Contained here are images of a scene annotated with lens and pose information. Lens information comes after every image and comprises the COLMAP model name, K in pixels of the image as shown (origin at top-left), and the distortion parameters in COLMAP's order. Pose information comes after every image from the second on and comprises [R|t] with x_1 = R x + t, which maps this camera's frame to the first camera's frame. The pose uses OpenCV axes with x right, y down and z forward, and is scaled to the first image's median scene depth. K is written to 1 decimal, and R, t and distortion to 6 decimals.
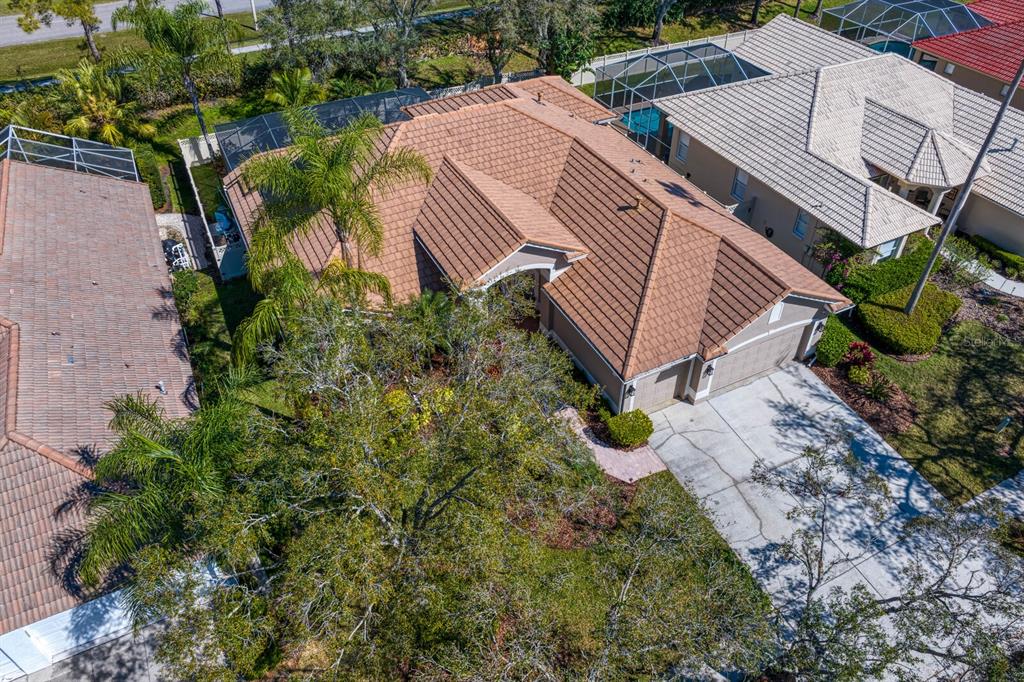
lens RADIAL K [[723.2, 0, 512.0], [0, 723.2, 341.0], [0, 0, 1]] dist [-0.086195, 0.055911]
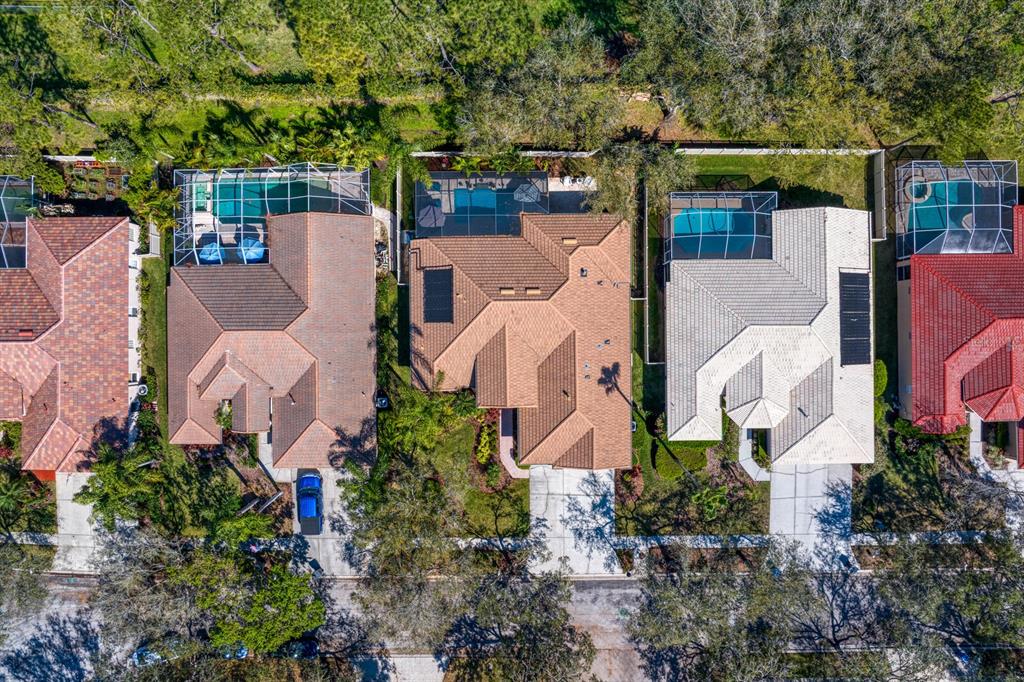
lens RADIAL K [[723.2, 0, 512.0], [0, 723.2, 341.0], [0, 0, 1]] dist [-0.086195, 0.055911]
pose [[0.898821, 0.437118, -0.032378, 0.016476], [-0.263787, 0.598446, 0.756491, -1.952413], [0.350052, -0.671409, 0.653202, -0.401501]]
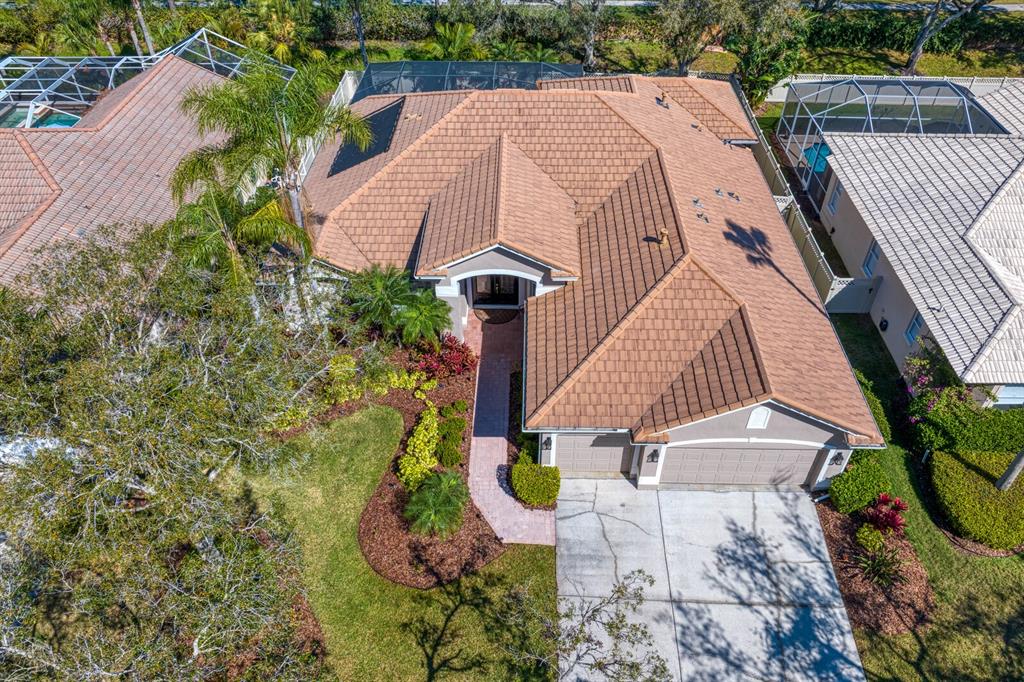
lens RADIAL K [[723.2, 0, 512.0], [0, 723.2, 341.0], [0, 0, 1]] dist [-0.086195, 0.055911]
pose [[0.881919, 0.315449, -0.350302, 0.356141], [-0.307918, 0.948160, 0.078611, -0.091425], [0.356940, 0.038535, 0.933332, 0.170072]]
